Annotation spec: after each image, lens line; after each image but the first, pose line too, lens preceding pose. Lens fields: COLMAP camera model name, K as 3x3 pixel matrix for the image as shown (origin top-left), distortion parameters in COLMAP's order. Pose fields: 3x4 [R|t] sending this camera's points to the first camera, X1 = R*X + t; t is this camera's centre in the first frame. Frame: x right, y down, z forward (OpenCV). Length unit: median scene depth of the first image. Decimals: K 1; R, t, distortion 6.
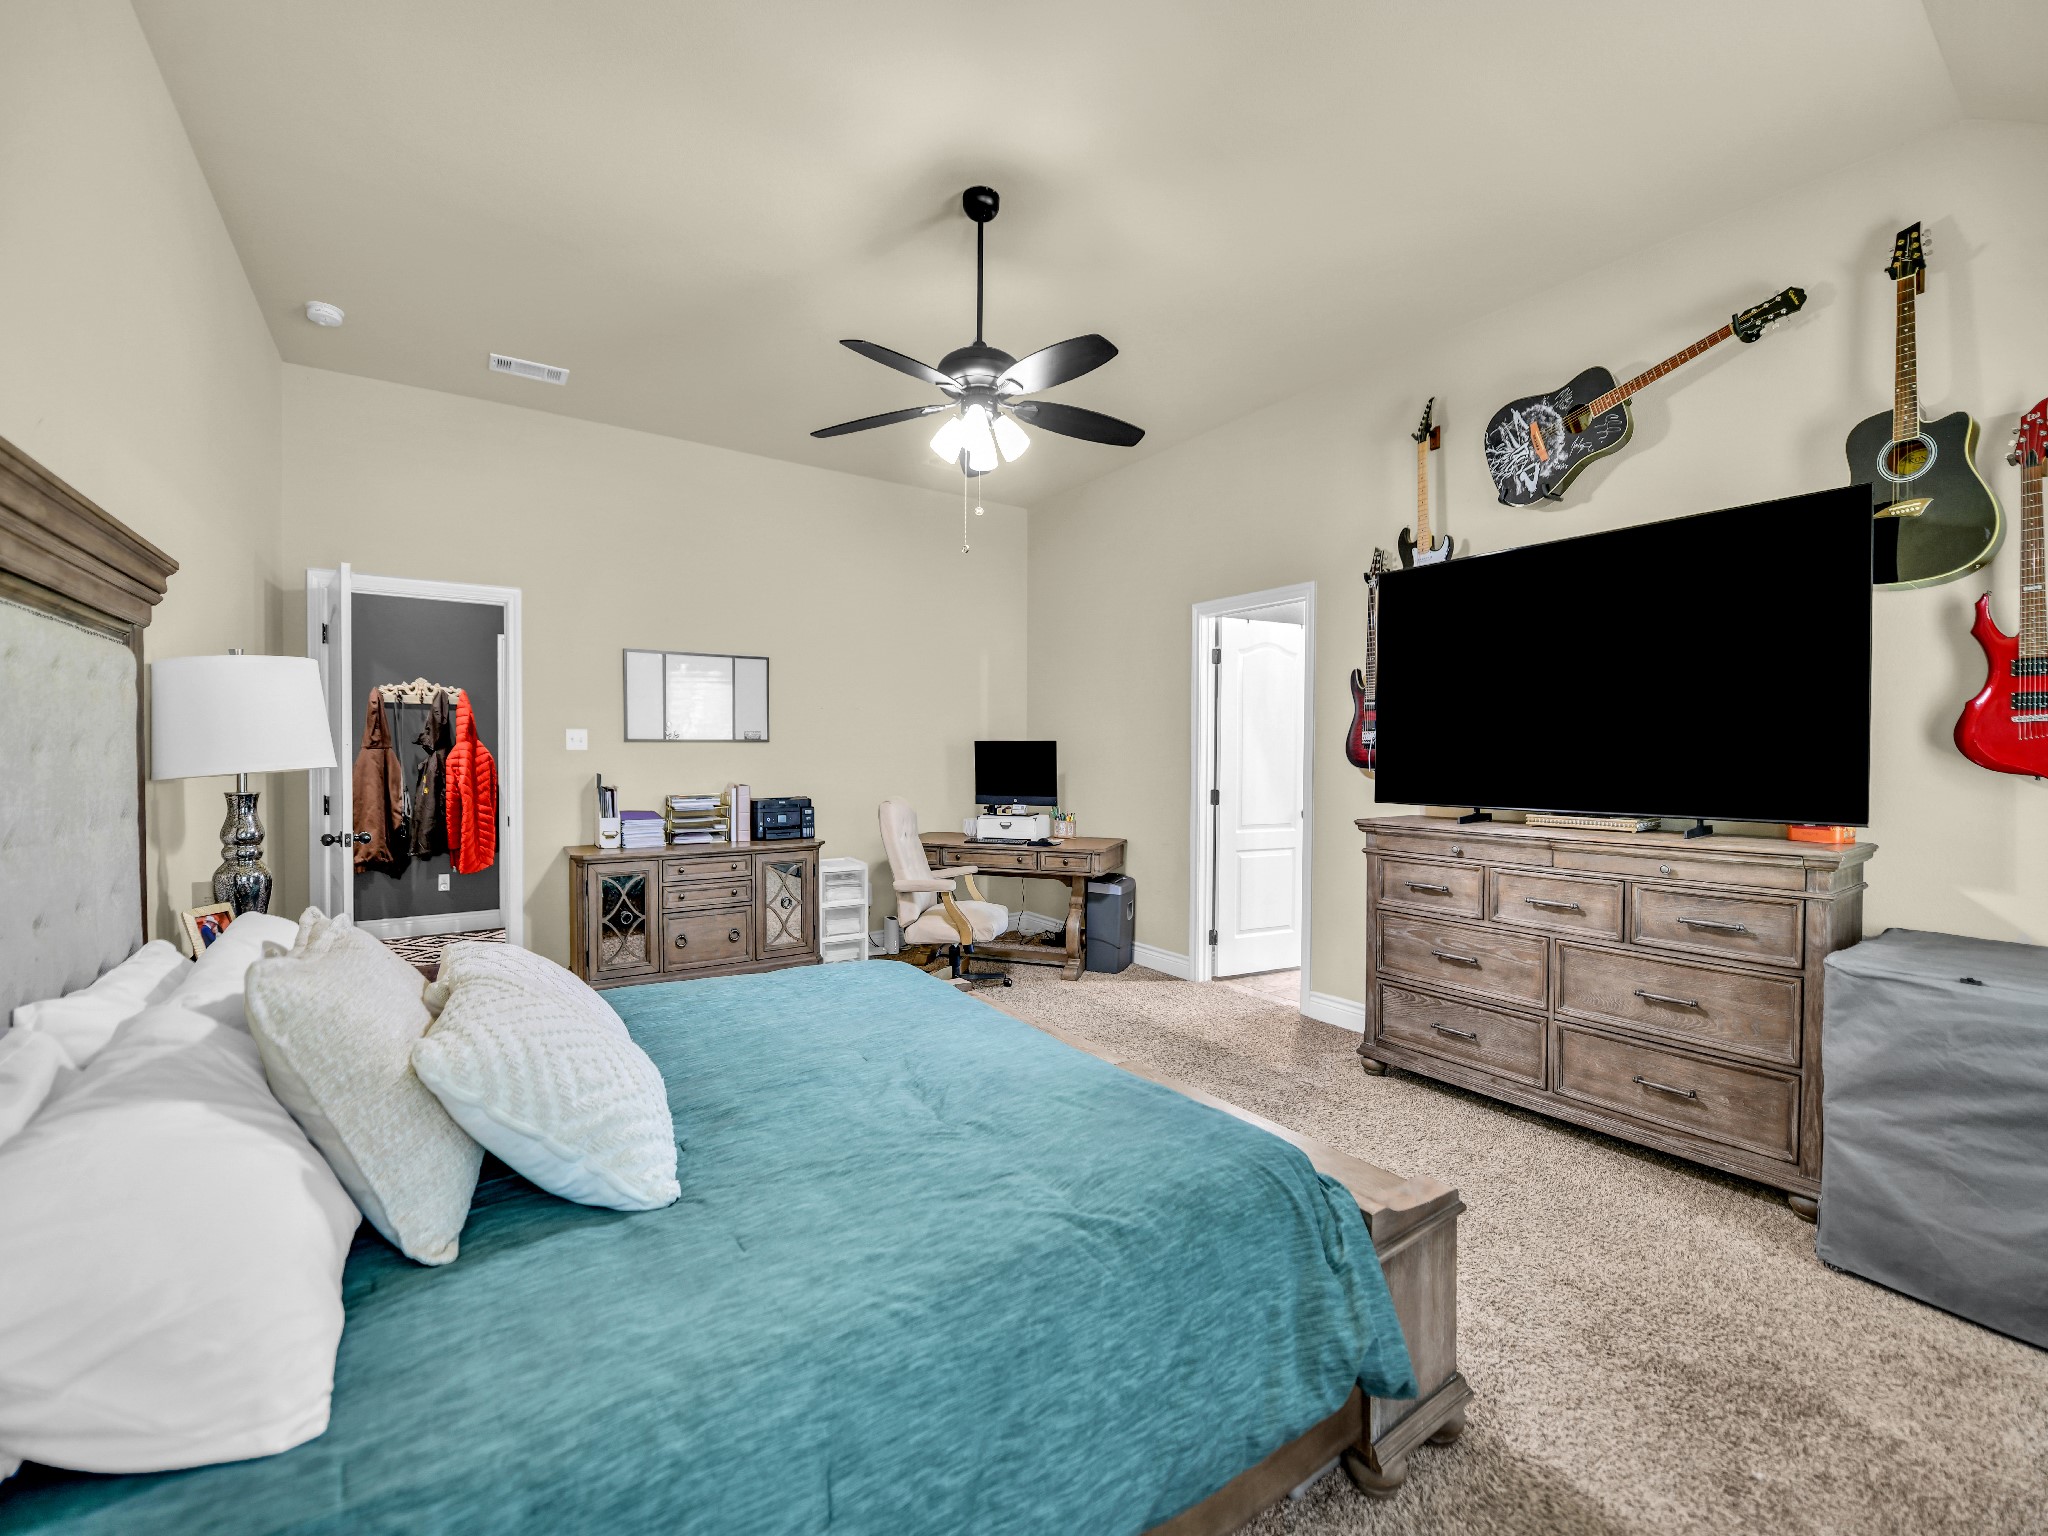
lens RADIAL K [[835.5, 0, 1023.5], [0, 835.5, 763.3], [0, 0, 1]] dist [-0.000703, -0.000008]
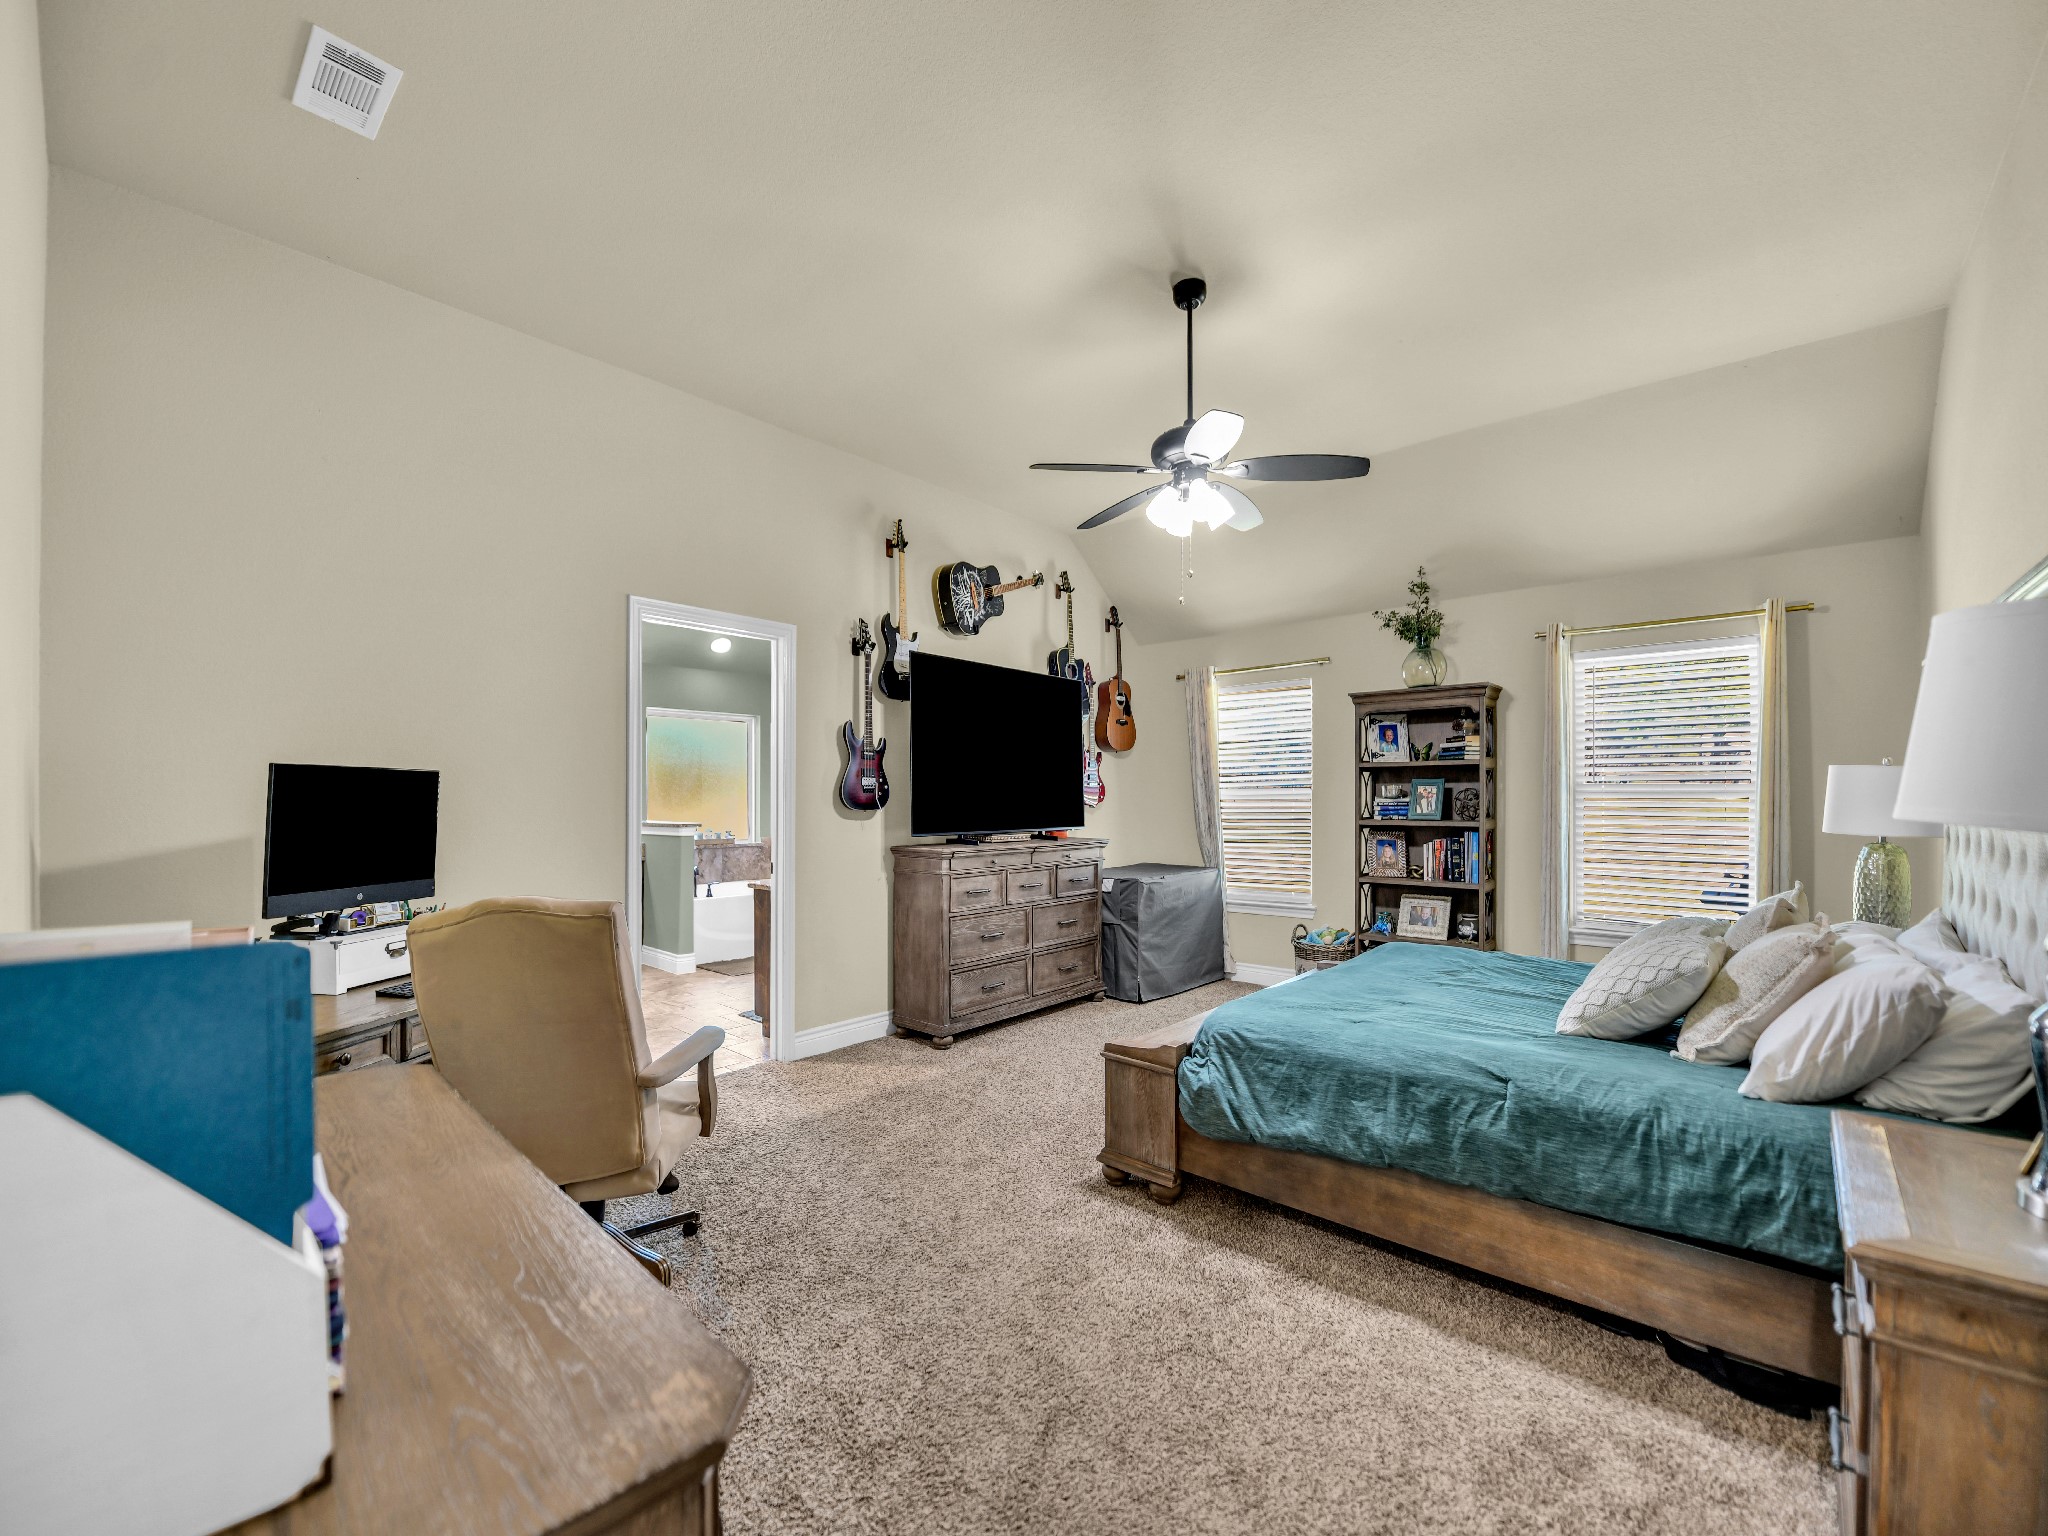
lens RADIAL K [[835.5, 0, 1034.9], [0, 835.5, 797.9], [0, 0, 1]] dist [-0.000703, -0.000008]
pose [[-0.228591, 0.002875, 0.973518, -0.951617], [0.015645, 0.999877, 0.000721, -0.008431], [-0.973397, 0.015395, -0.228608, 1.292316]]
